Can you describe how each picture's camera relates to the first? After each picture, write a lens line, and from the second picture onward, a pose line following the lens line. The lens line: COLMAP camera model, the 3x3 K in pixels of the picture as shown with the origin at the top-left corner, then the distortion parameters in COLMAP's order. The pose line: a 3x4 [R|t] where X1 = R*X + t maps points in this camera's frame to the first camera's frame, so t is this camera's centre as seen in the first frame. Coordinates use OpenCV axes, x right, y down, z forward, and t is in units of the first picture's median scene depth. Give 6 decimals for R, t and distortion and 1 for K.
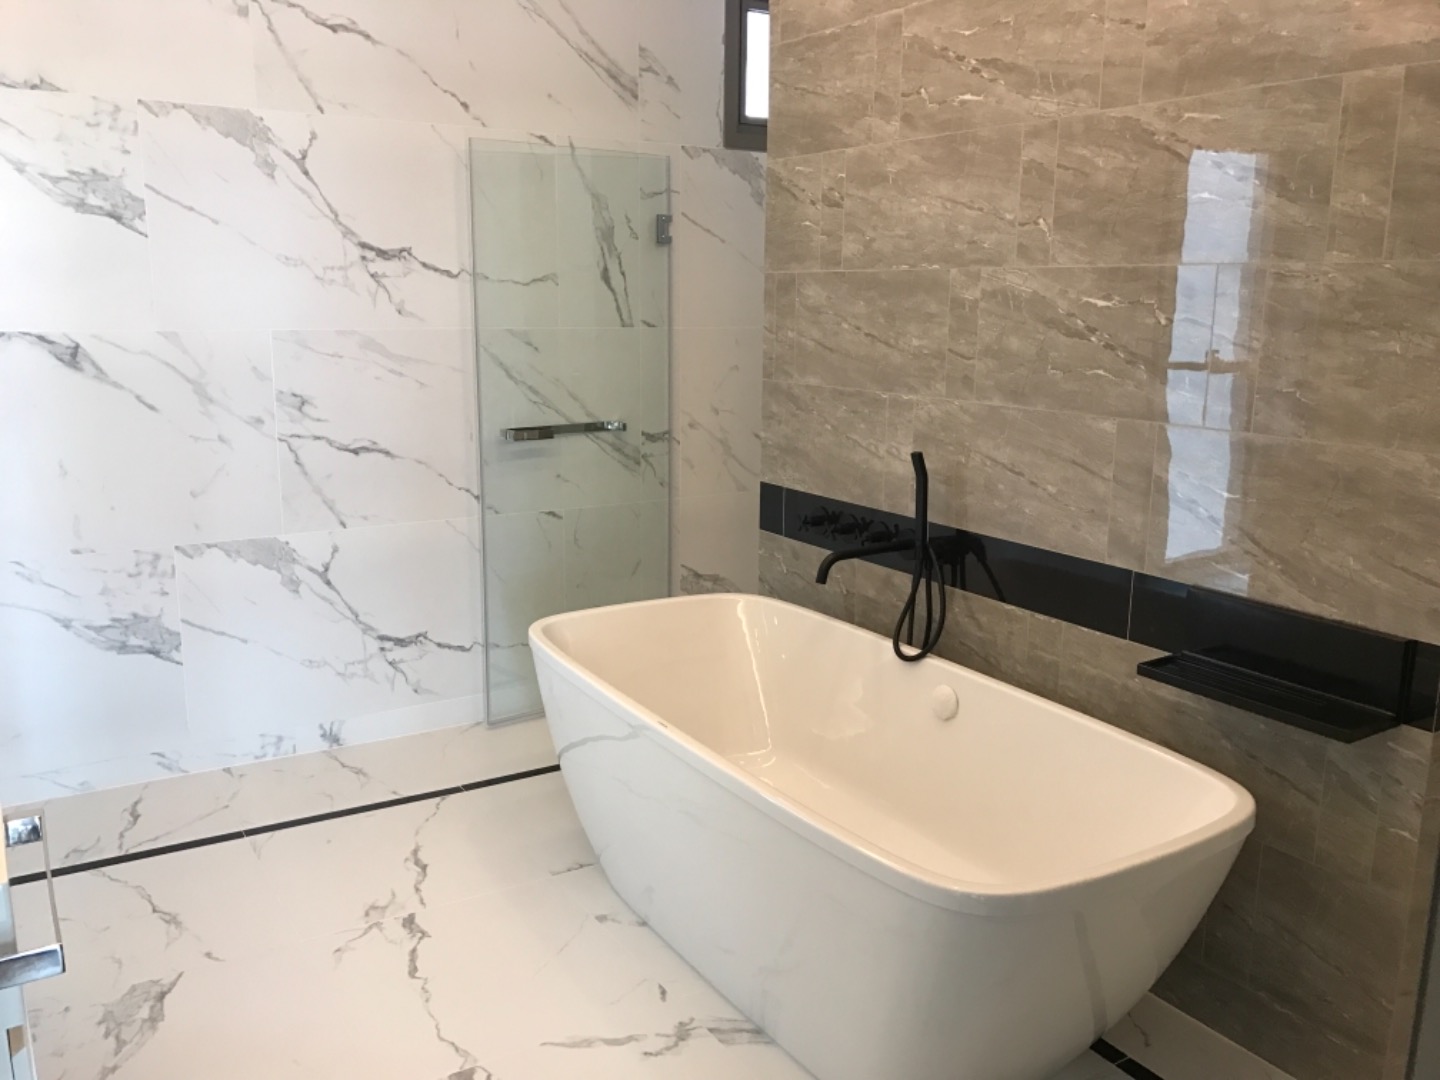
lens RADIAL K [[1188.0, 0, 712.7], [0, 1188.0, 532.4], [0, 0, 1]] dist [0.037564, -0.050194]
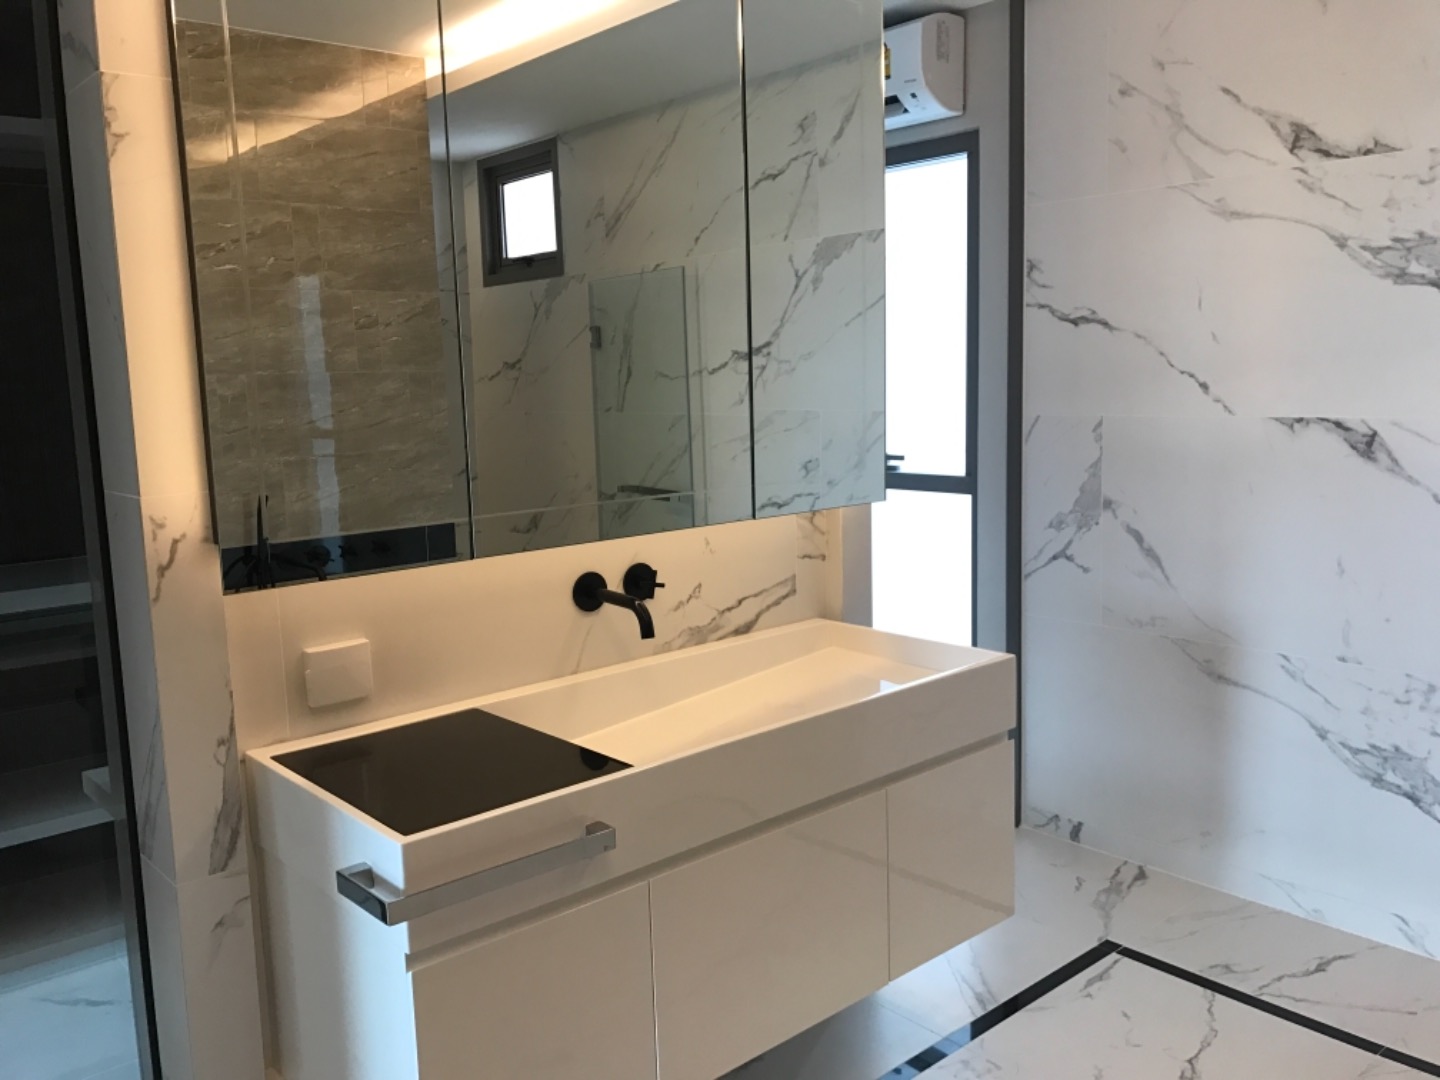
lens RADIAL K [[1188.0, 0, 712.7], [0, 1188.0, 532.4], [0, 0, 1]] dist [0.037564, -0.050194]
pose [[0.156561, 0.119709, -0.980387, 0.270780], [-0.161007, 0.982443, 0.094248, -0.088127], [0.974456, 0.143093, 0.173086, 0.375770]]
